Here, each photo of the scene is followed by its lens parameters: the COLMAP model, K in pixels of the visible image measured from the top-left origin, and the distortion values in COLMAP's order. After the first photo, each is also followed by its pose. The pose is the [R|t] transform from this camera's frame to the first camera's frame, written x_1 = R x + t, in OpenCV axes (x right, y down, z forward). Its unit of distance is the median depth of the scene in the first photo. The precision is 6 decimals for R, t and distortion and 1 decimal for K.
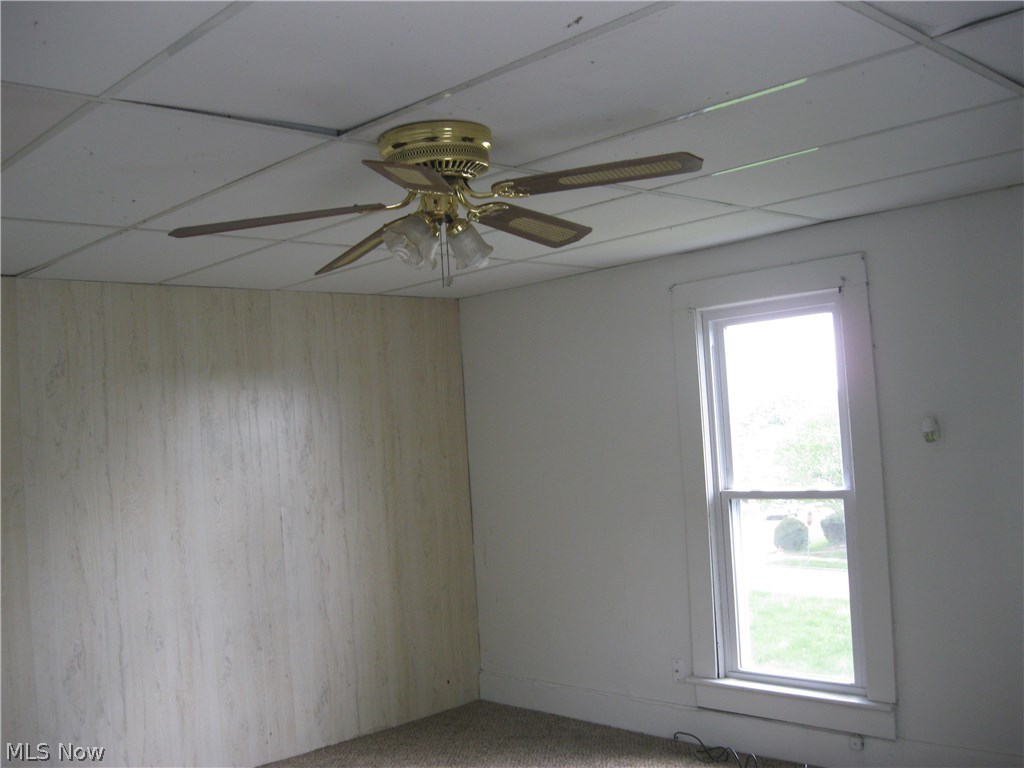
lens RADIAL K [[1057.0, 0, 510.2], [0, 1057.0, 388.8], [0, 0, 1]] dist [-0.114120, 0.029382]
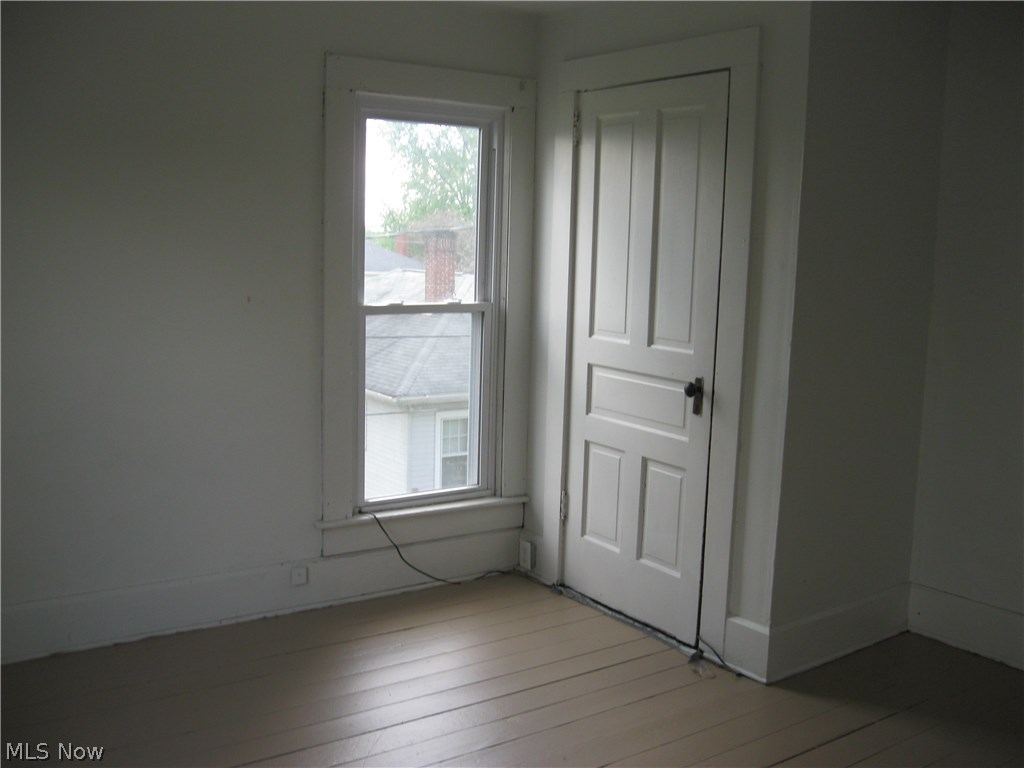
lens RADIAL K [[1057.0, 0, 510.2], [0, 1057.0, 388.8], [0, 0, 1]] dist [-0.114120, 0.029382]
pose [[0.144552, -0.065807, 0.987307, -0.674263], [-0.078947, 0.993838, 0.077801, 0.090392], [-0.986343, -0.089191, 0.138466, 0.765478]]
